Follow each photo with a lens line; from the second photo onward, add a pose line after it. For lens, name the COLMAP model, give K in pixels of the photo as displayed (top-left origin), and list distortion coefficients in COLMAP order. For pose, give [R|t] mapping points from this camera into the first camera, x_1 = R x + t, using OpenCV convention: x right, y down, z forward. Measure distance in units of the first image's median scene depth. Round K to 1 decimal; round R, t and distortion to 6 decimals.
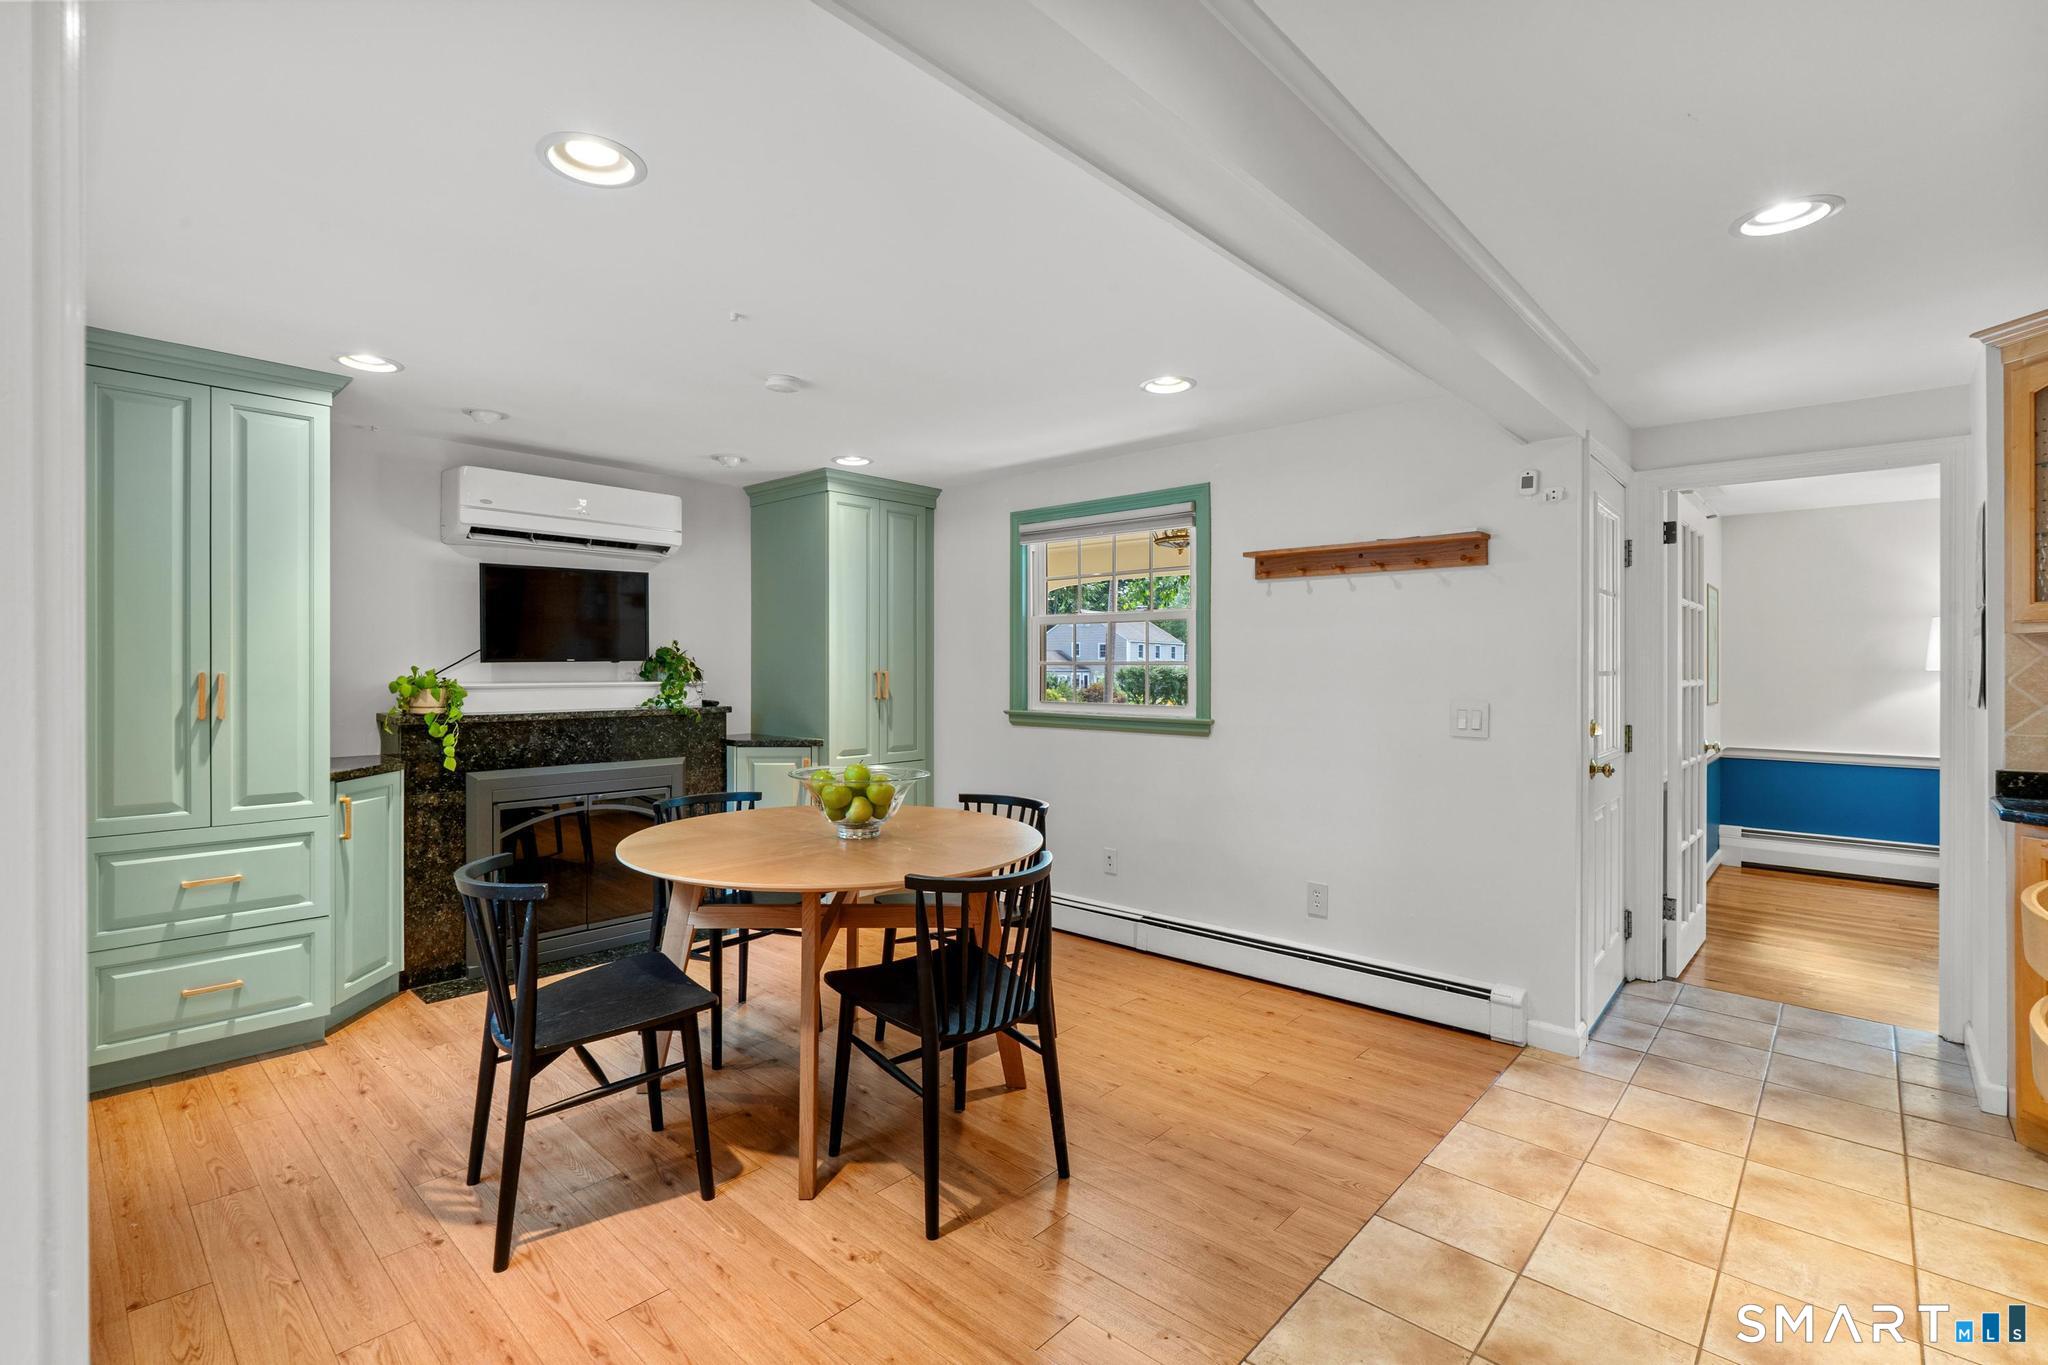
lens RADIAL K [[927.8, 0, 1009.0], [0, 927.8, 670.4], [0, 0, 1]] dist [-0.007613, 0.001026]
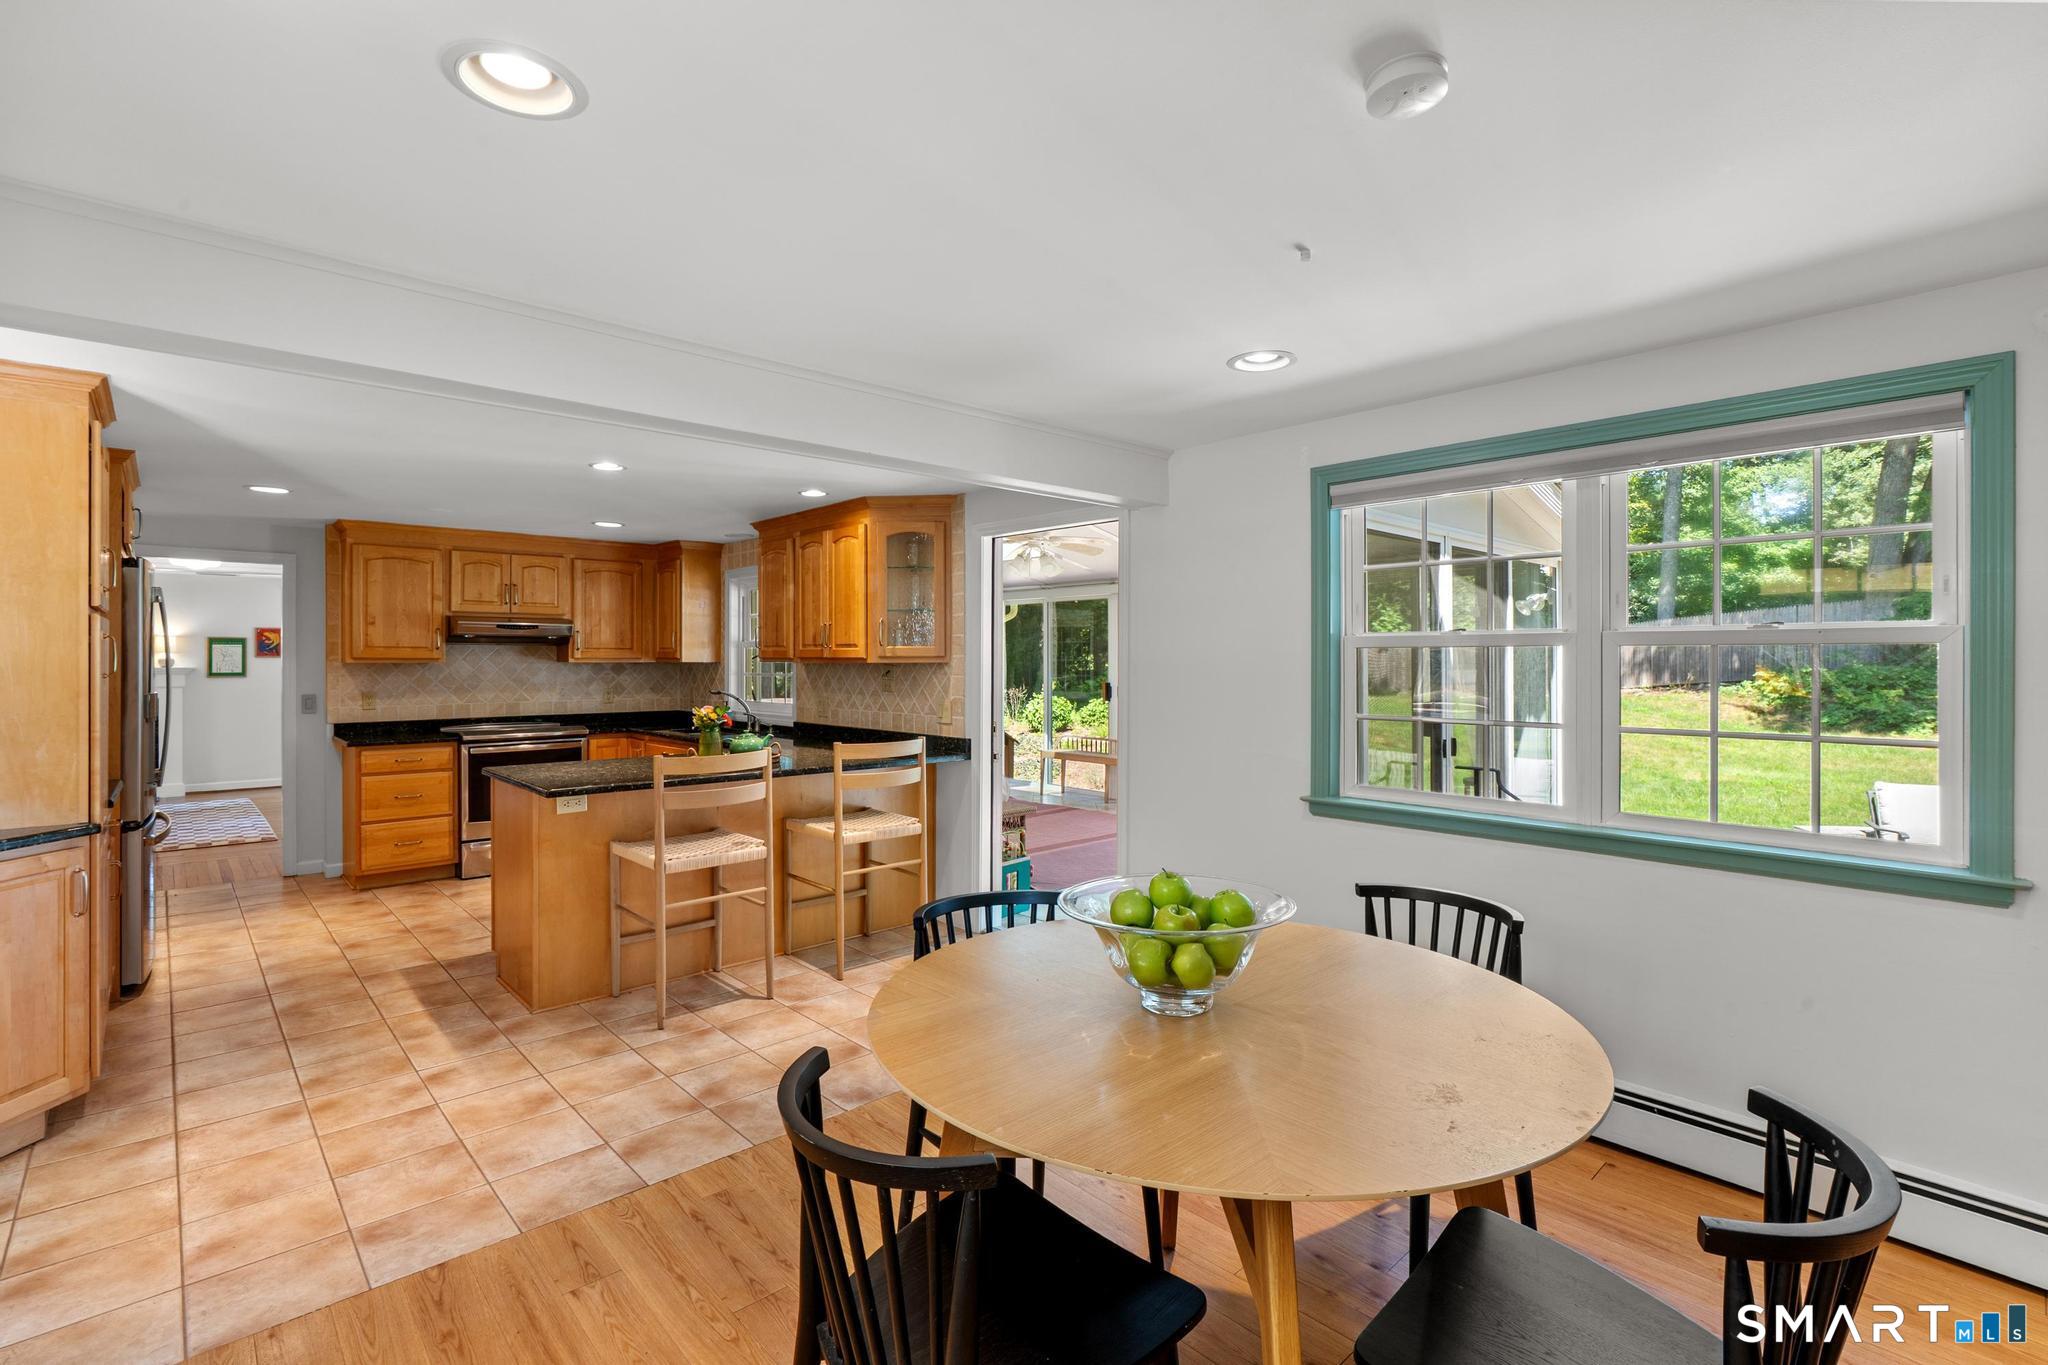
lens RADIAL K [[927.8, 0, 1004.1], [0, 927.8, 667.3], [0, 0, 1]] dist [-0.007613, 0.001026]
pose [[-0.996262, -0.003687, 0.086304, -0.077326], [-0.002738, 0.999935, 0.011104, -0.034616], [-0.086339, 0.010826, -0.996207, 1.197490]]
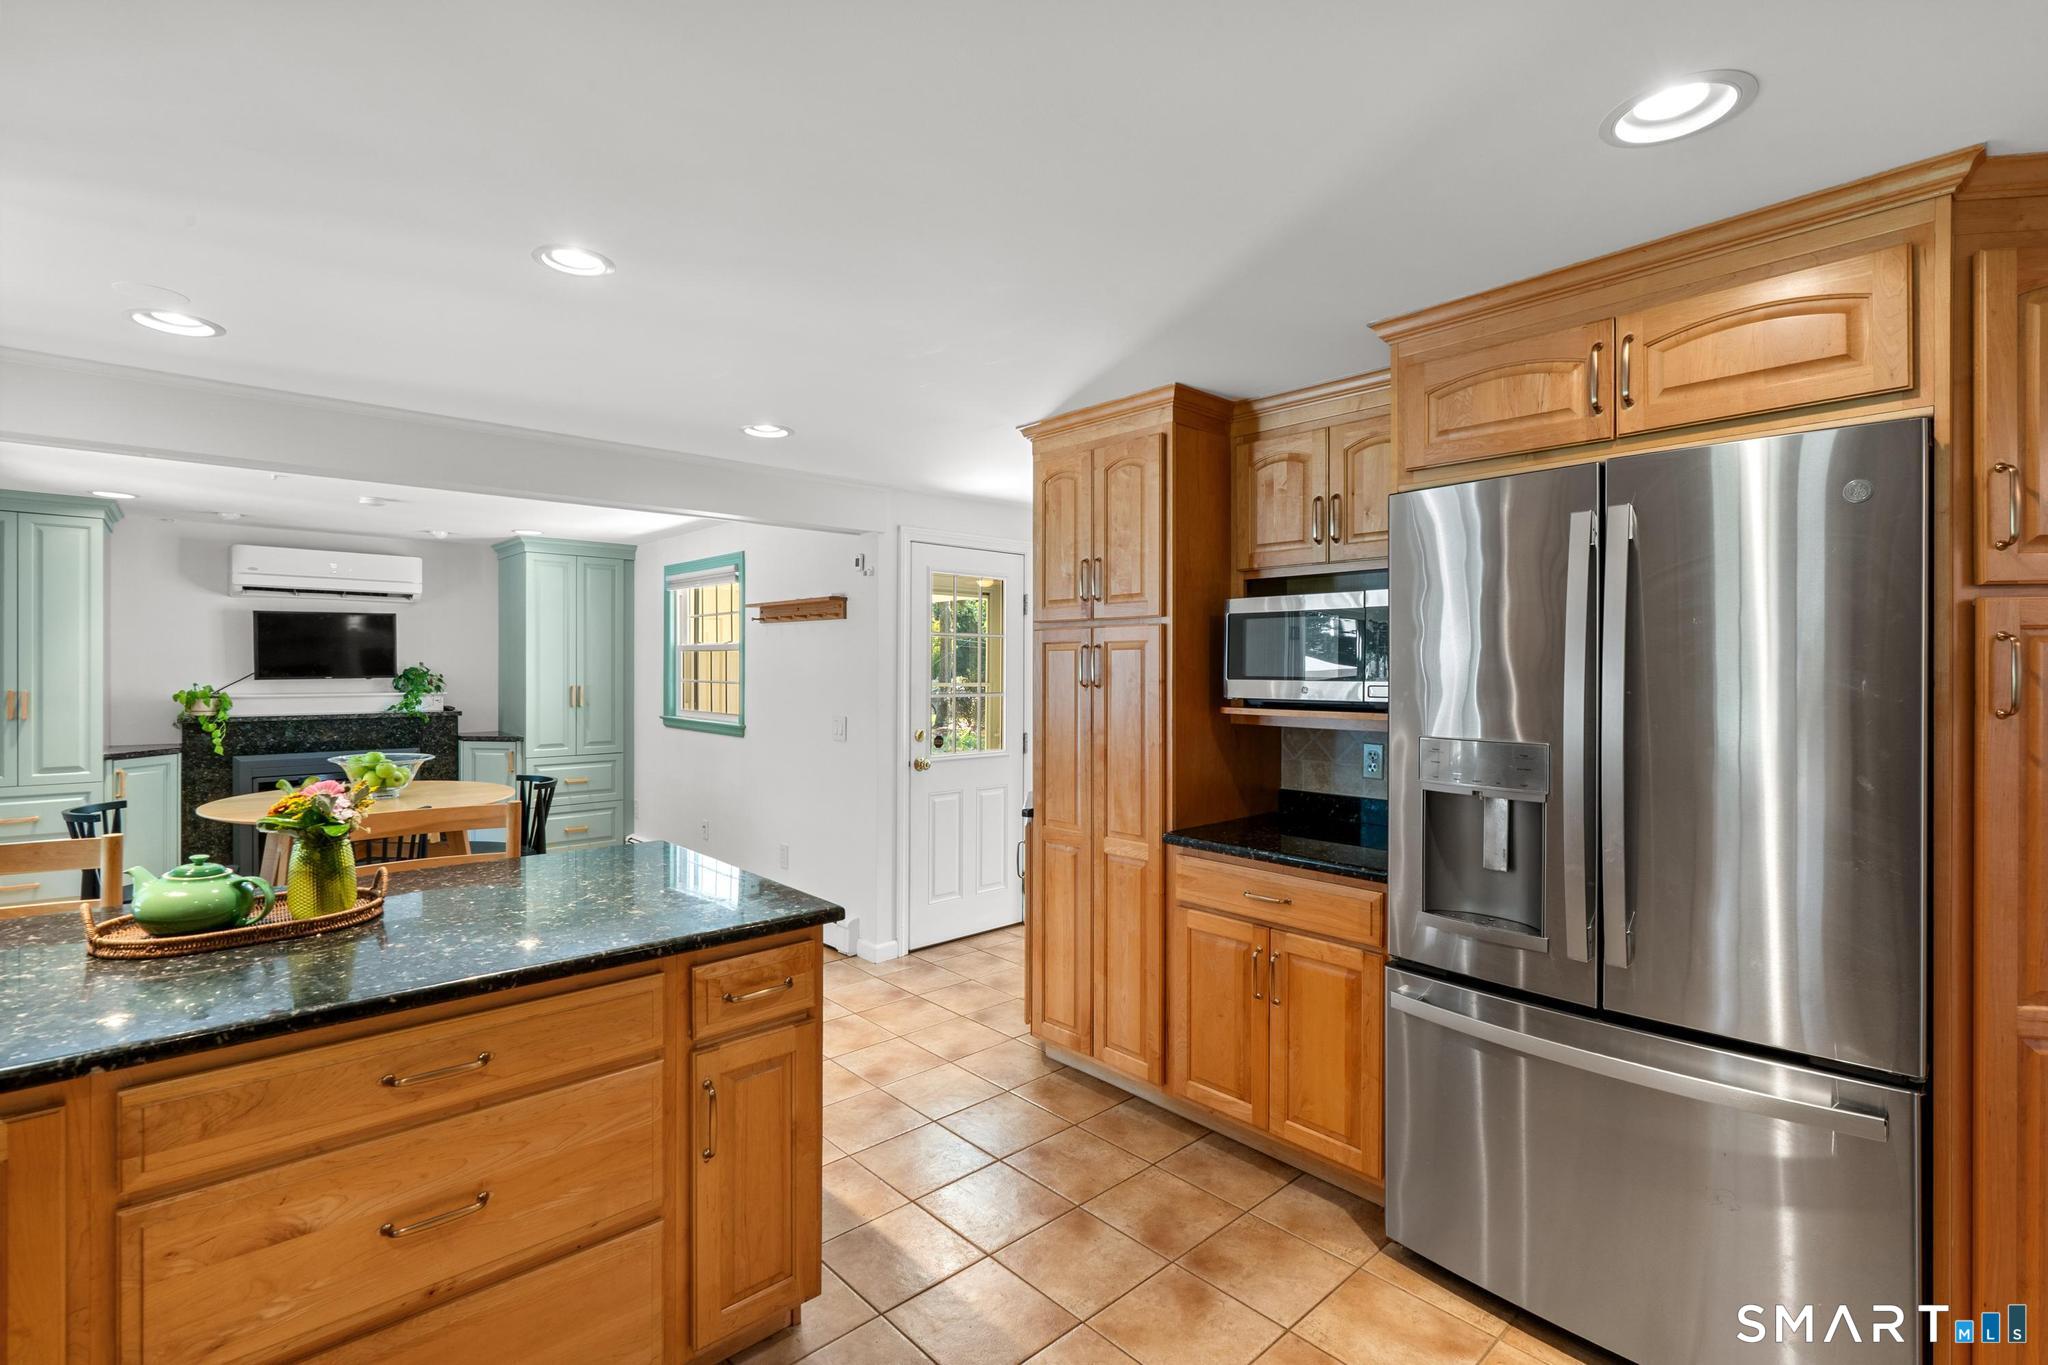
lens RADIAL K [[927.8, 0, 1013.0], [0, 927.8, 668.1], [0, 0, 1]] dist [-0.007613, 0.001026]
pose [[0.995937, 0.004373, -0.089951, 0.772400], [-0.004602, 0.999987, -0.002331, -0.030766], [0.089939, 0.002735, 0.995943, -0.339236]]
